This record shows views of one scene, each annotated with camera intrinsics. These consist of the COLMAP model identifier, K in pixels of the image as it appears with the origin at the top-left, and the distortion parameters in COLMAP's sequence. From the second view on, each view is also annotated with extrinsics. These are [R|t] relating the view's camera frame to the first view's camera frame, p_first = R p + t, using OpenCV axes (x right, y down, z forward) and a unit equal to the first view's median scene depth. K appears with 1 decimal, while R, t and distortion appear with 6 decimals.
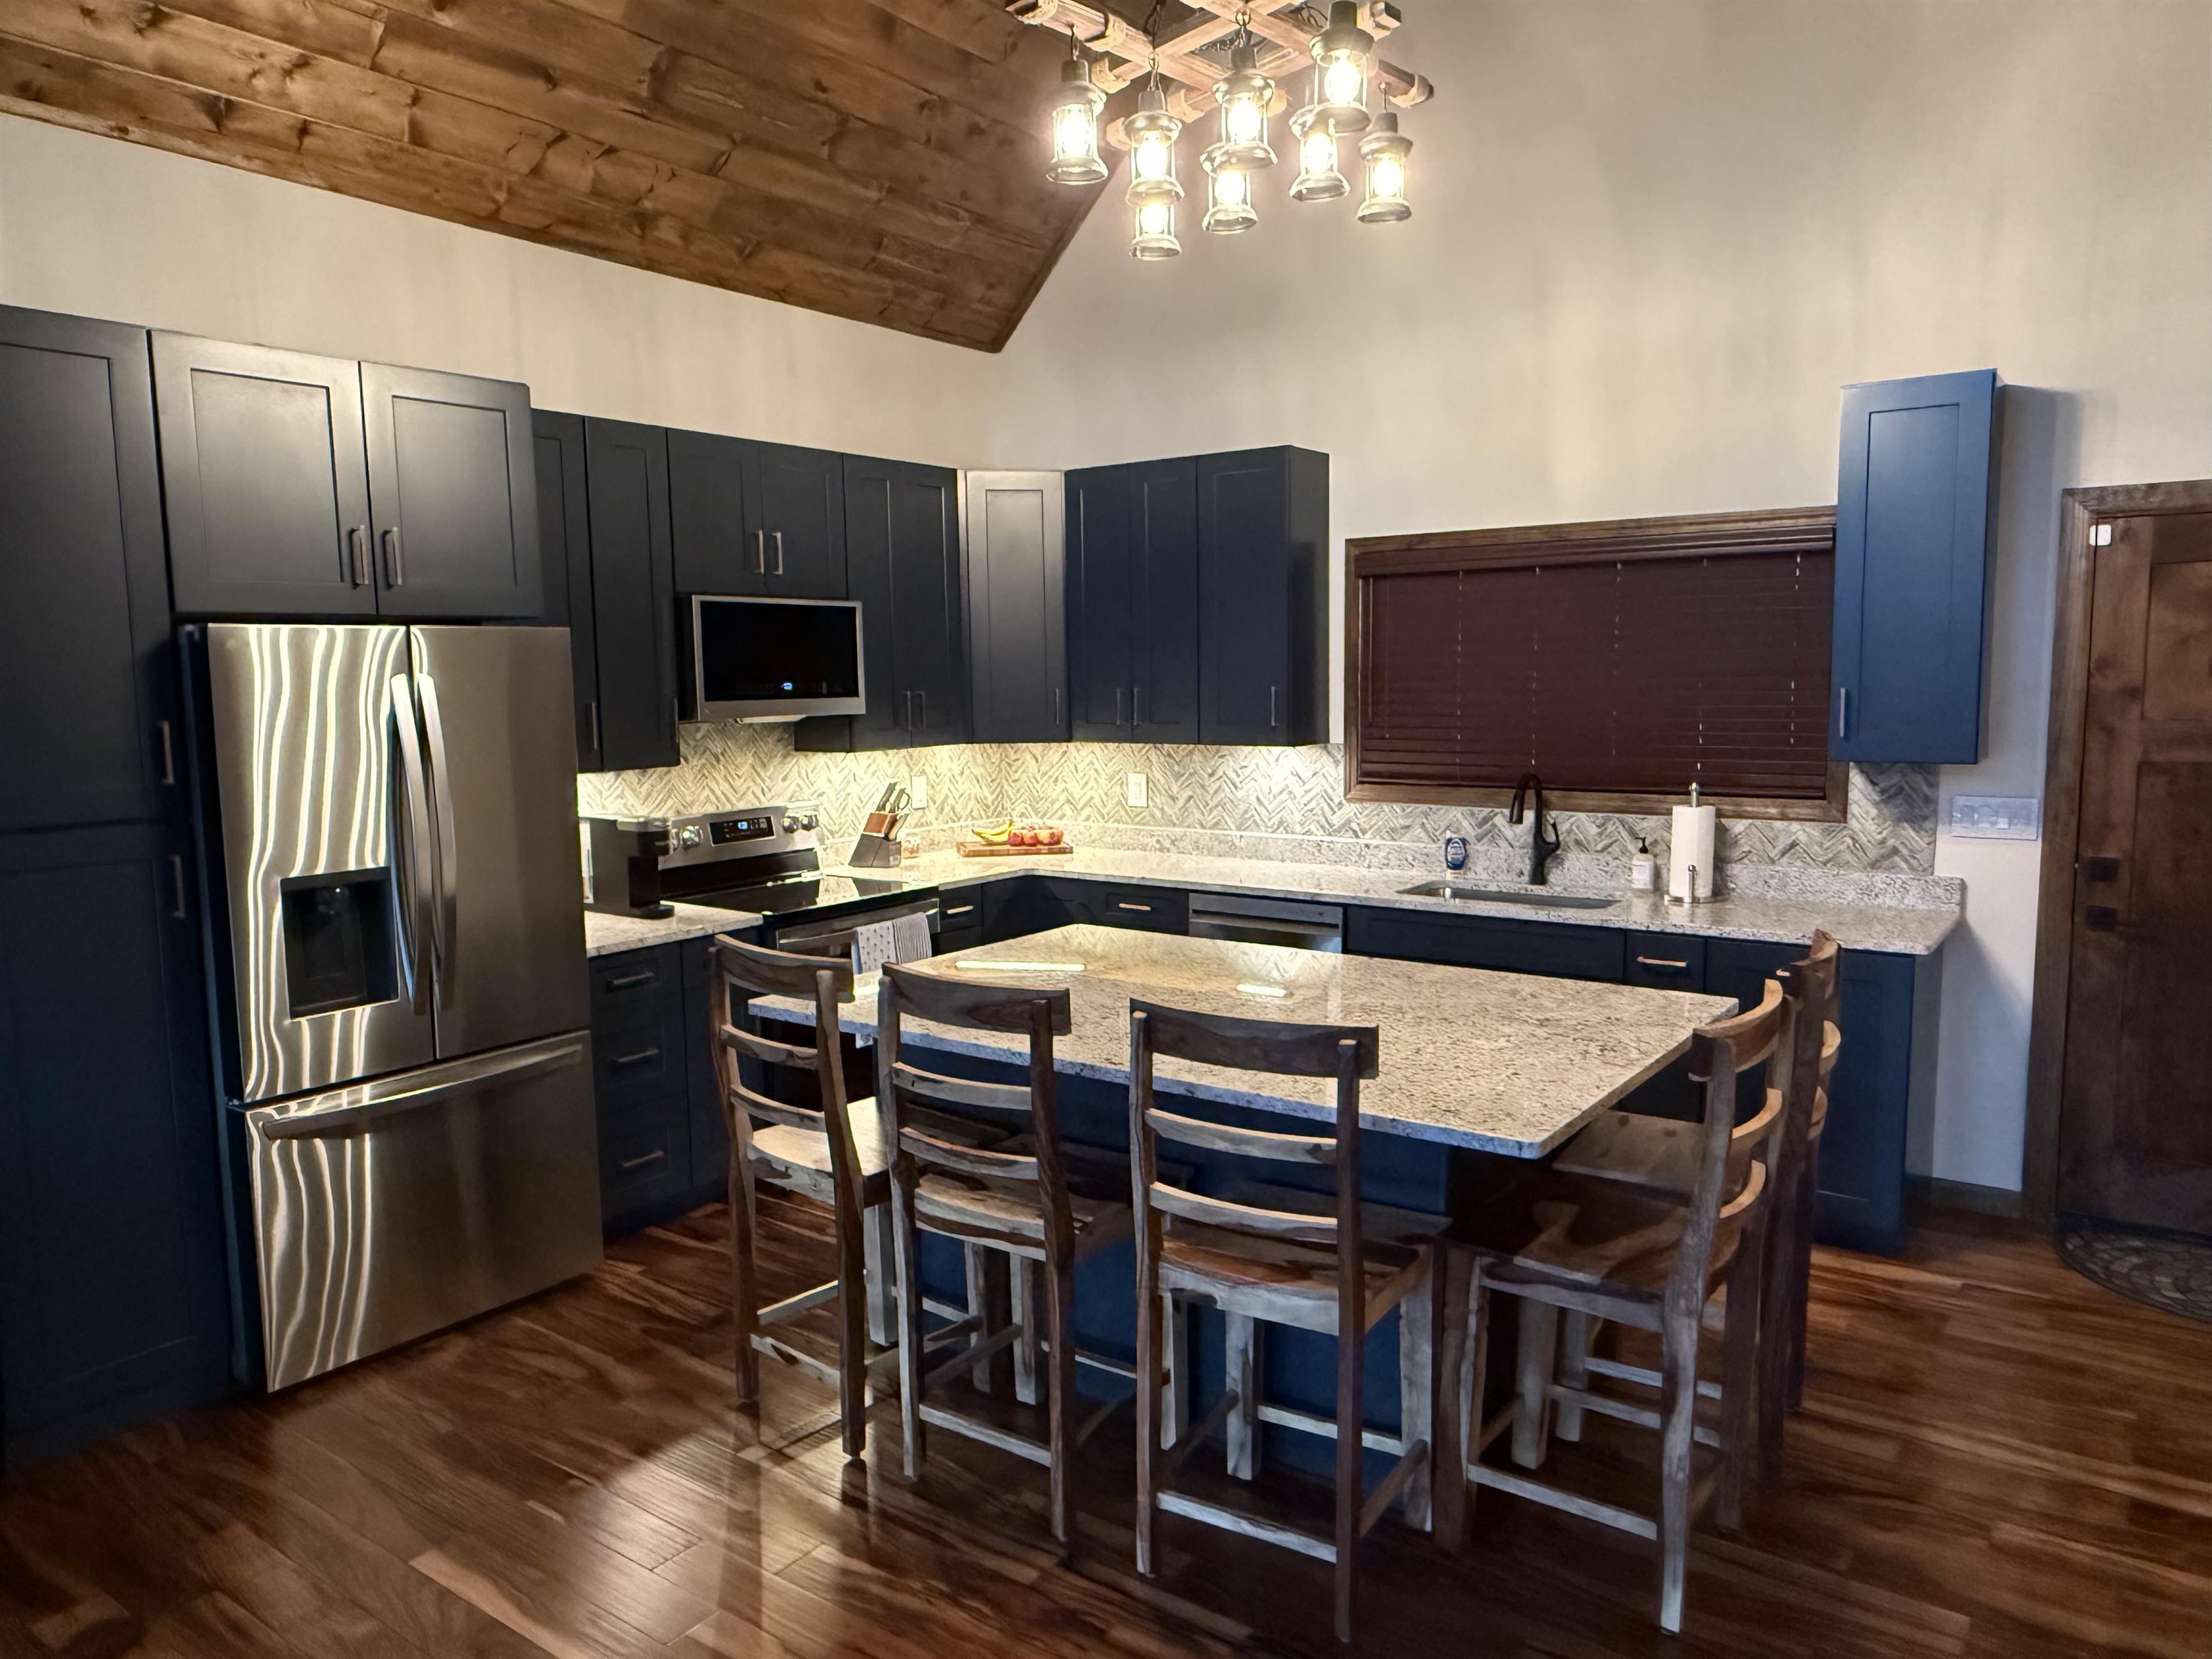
lens RADIAL K [[1485.4, 0, 1097.4], [0, 1485.4, 818.8], [0, 0, 1]] dist [0.005178, 0.000250]
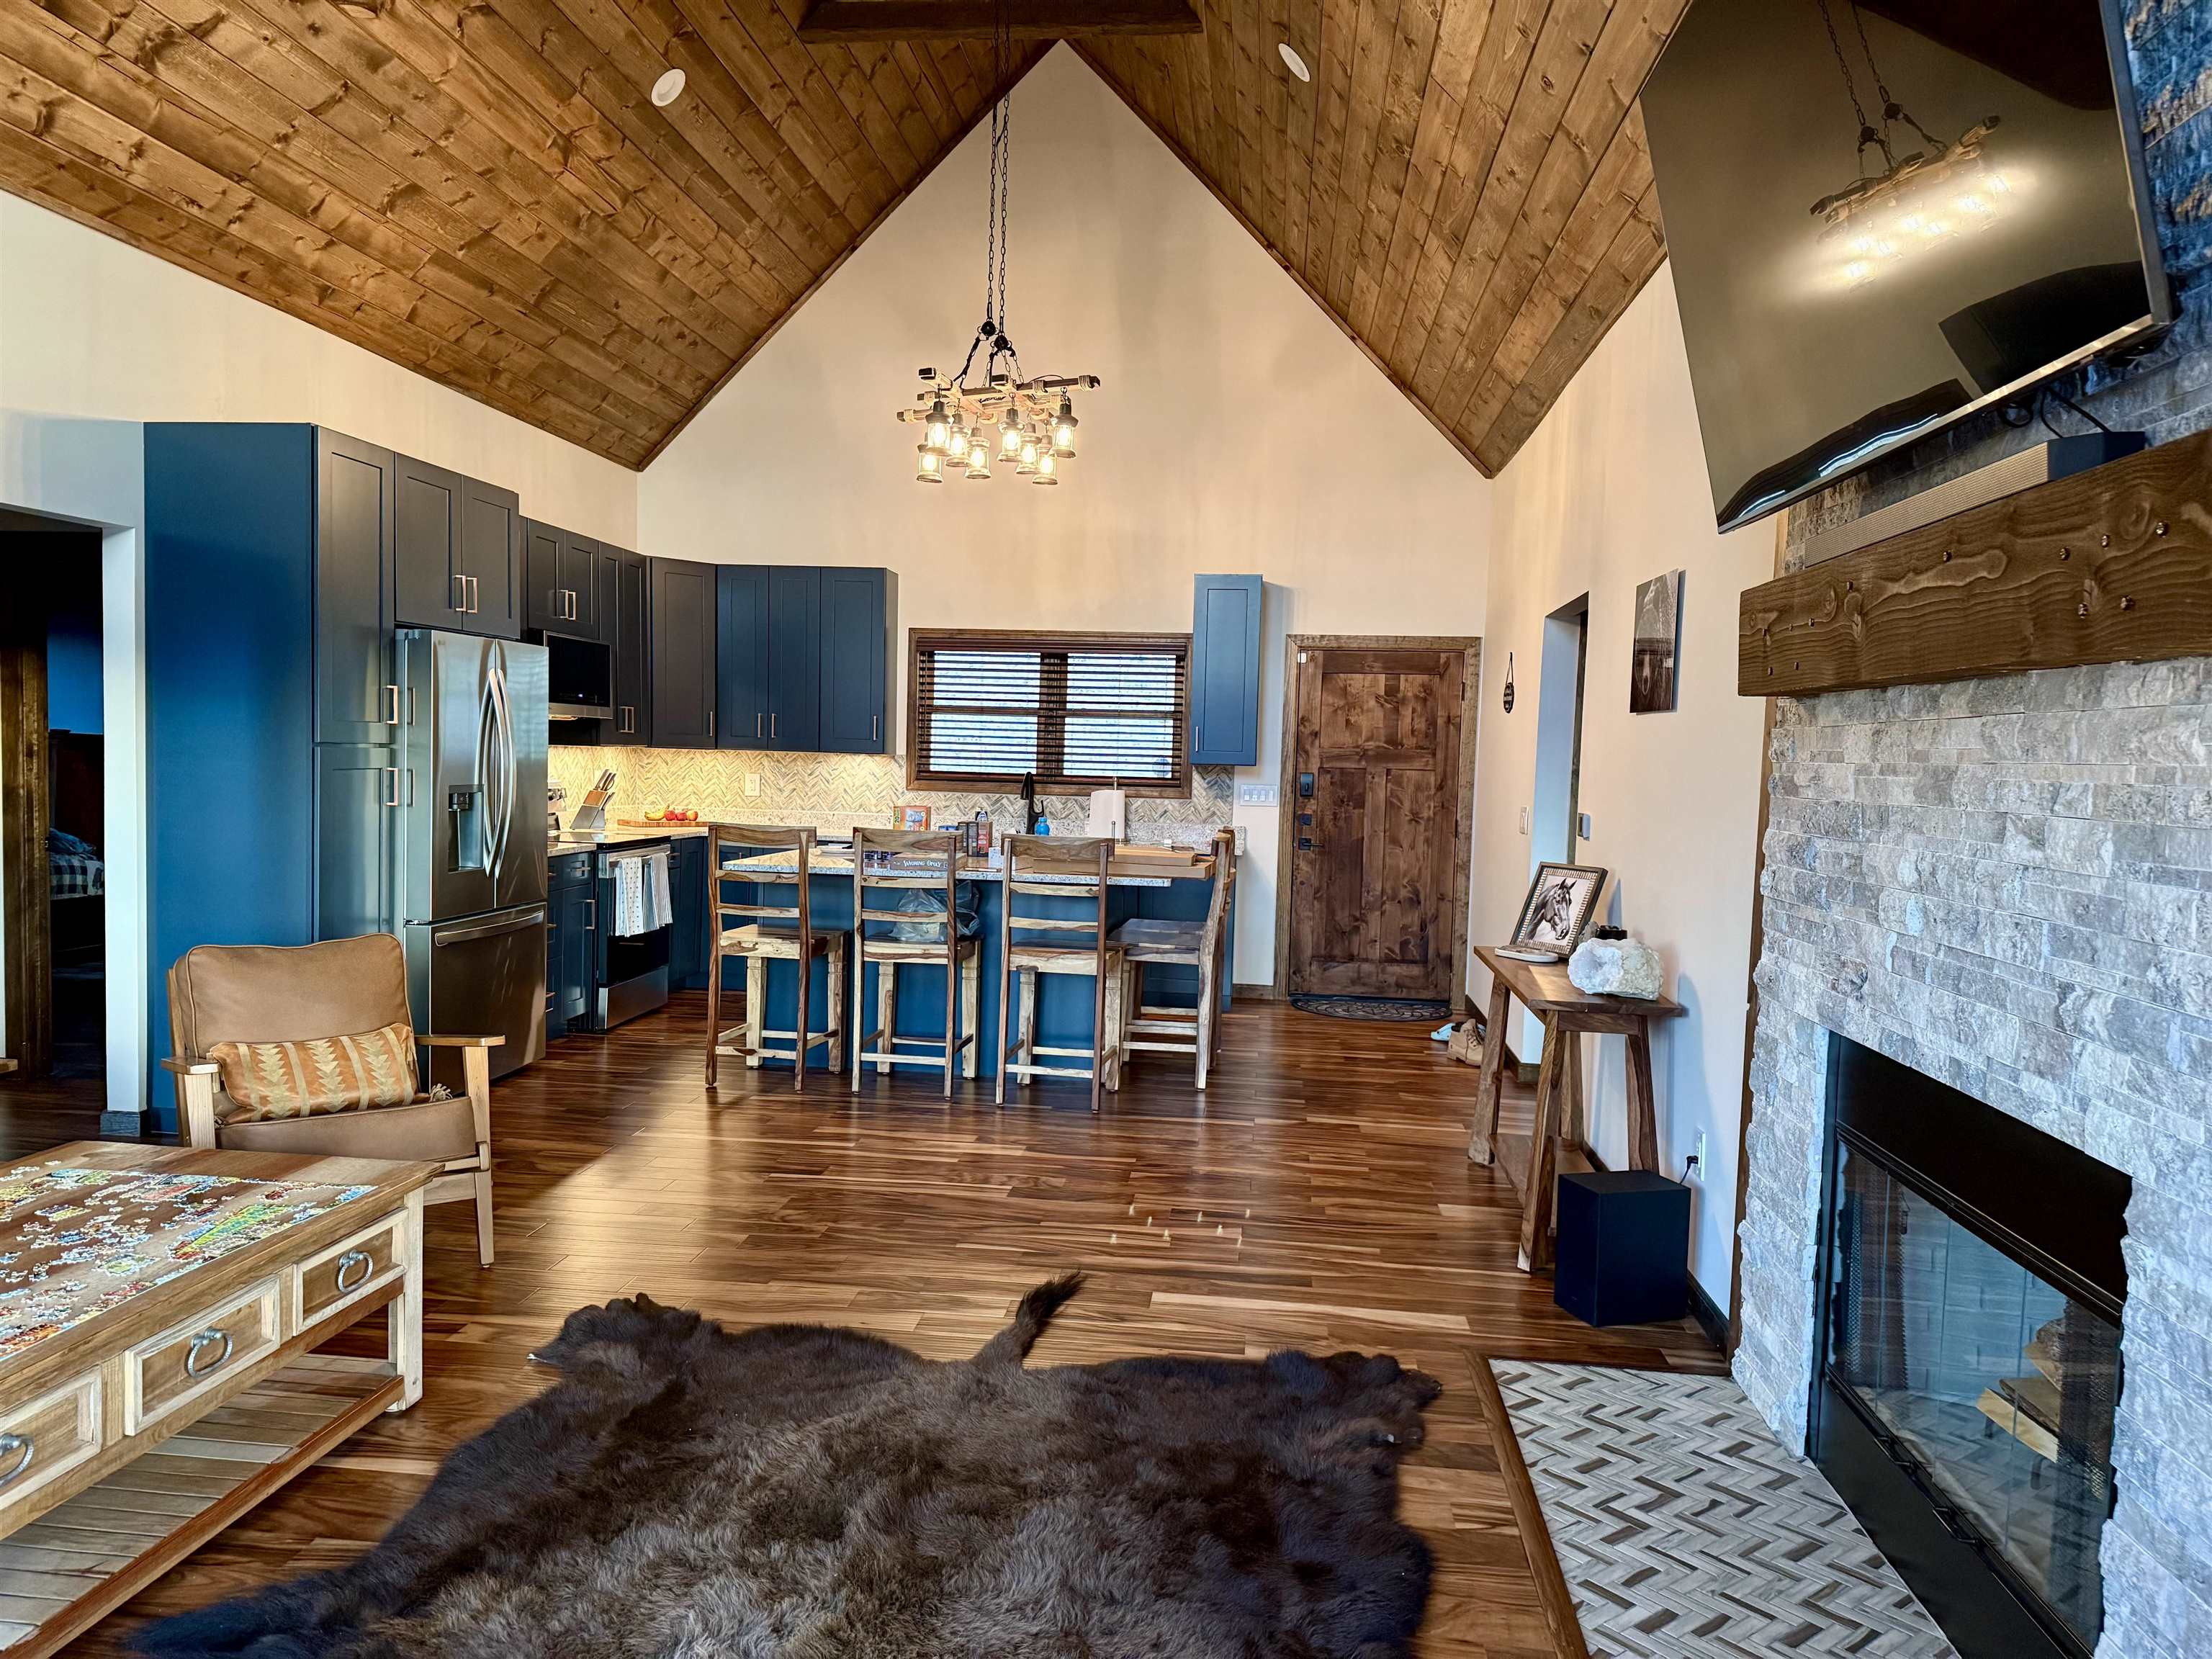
lens RADIAL K [[1512.6, 0, 1088.1], [0, 1512.6, 821.8], [0, 0, 1]] dist [0.006024, -0.003118]
pose [[0.862195, 0.014892, 0.506358, -0.592223], [0.011339, 0.998750, -0.048681, 0.125094], [-0.506450, 0.047714, 0.860948, -0.596181]]
